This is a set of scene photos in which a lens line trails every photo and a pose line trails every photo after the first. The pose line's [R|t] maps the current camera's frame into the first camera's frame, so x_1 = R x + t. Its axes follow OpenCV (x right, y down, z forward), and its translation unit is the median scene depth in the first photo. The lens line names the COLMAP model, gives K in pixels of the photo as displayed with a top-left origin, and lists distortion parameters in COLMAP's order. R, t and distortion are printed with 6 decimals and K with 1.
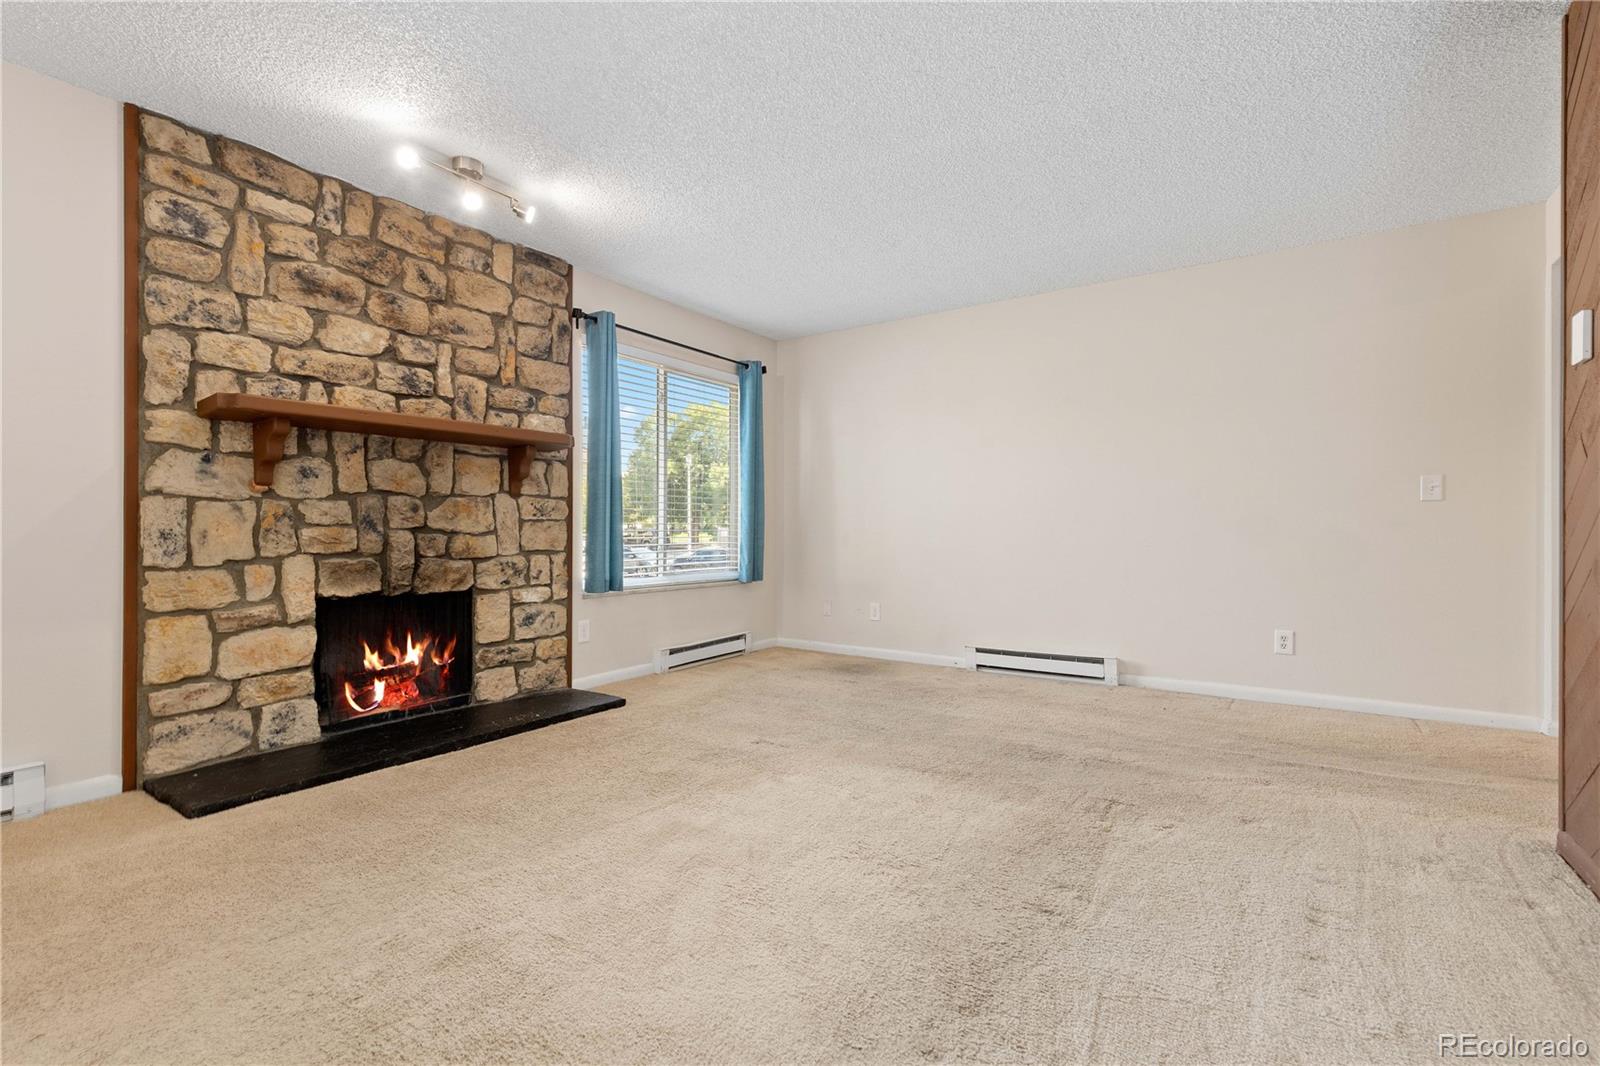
lens RADIAL K [[730.0, 0, 796.2], [0, 730.0, 527.3], [0, 0, 1]] dist [0.007376, -0.000597]
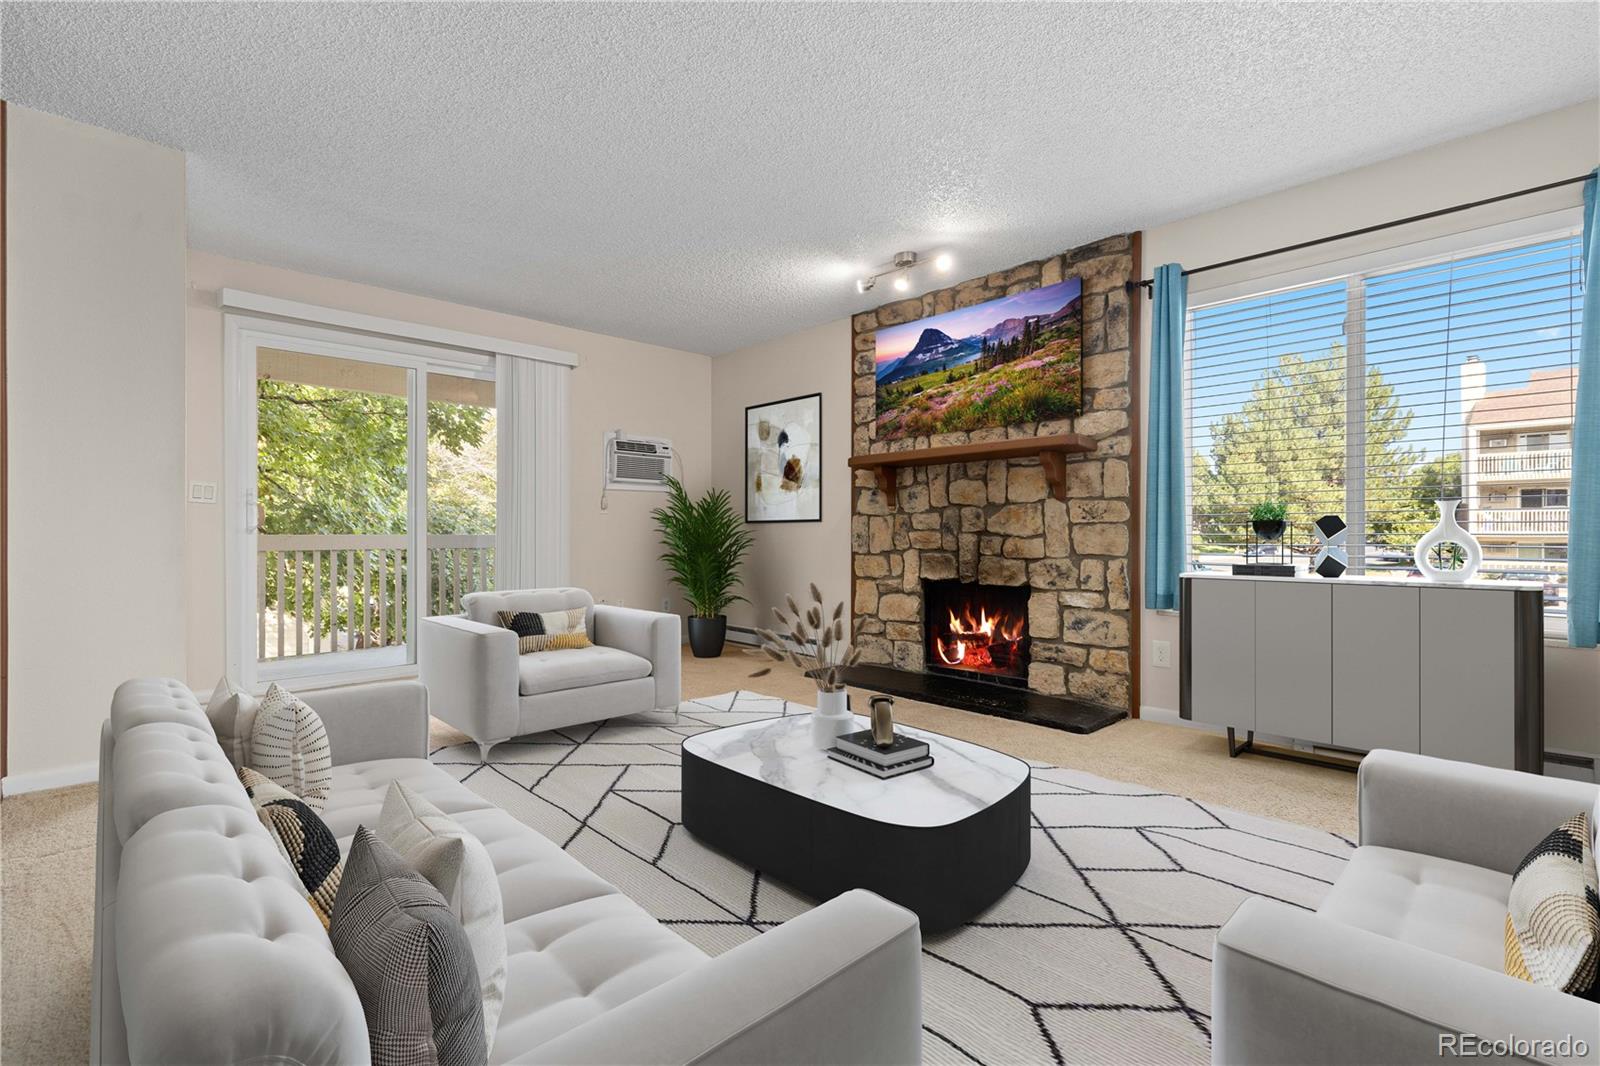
lens RADIAL K [[730.0, 0, 790.9], [0, 730.0, 532.3], [0, 0, 1]] dist [0.007376, -0.000597]
pose [[-0.217112, -0.000650, -0.976146, 0.748822], [0.003278, 0.999994, -0.001395, 0.002642], [0.976141, -0.003503, -0.217109, 0.919138]]
